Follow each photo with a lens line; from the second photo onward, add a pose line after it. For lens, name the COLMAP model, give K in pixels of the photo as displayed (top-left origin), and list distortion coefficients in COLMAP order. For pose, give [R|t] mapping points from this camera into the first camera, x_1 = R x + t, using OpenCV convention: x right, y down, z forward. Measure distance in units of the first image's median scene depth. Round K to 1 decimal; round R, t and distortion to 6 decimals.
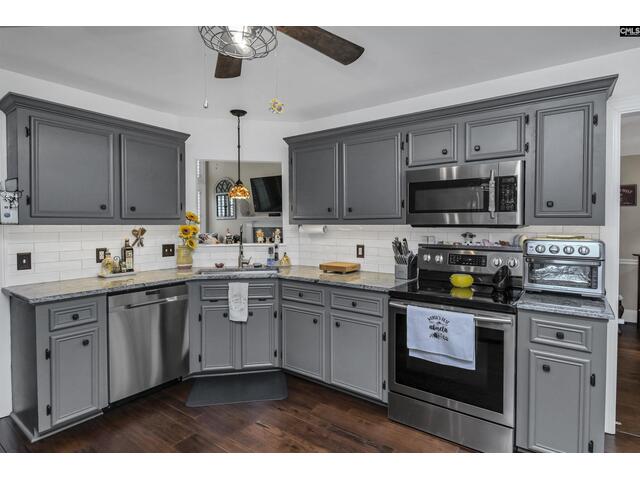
lens RADIAL K [[332.9, 0, 323.0], [0, 332.9, 230.6], [0, 0, 1]] dist [-0.003554, -0.005380]
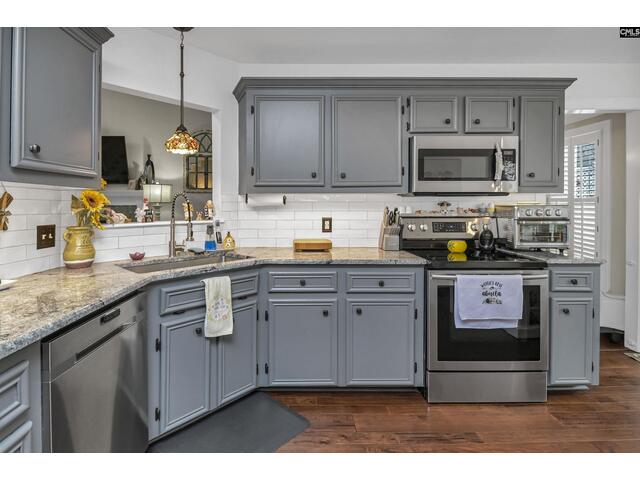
lens RADIAL K [[332.9, 0, 295.8], [0, 332.9, 206.7], [0, 0, 1]] dist [-0.003554, -0.005380]
pose [[0.817703, -0.004116, 0.575626, -0.518349], [0.013517, 0.999836, -0.012052, 0.026661], [-0.575482, 0.017636, 0.817624, 0.376278]]
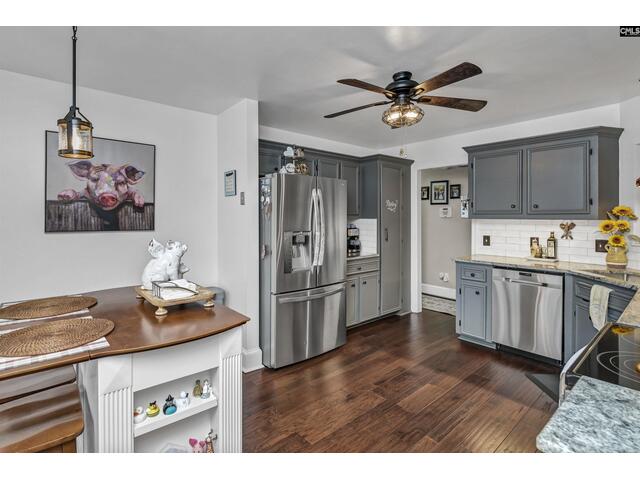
lens RADIAL K [[332.9, 0, 307.0], [0, 332.9, 219.3], [0, 0, 1]] dist [-0.003554, -0.005380]
pose [[-0.259920, 0.010363, -0.965574, 0.814435], [-0.020988, 0.999646, 0.016378, -0.019926], [0.965402, 0.024523, -0.259611, 0.481442]]
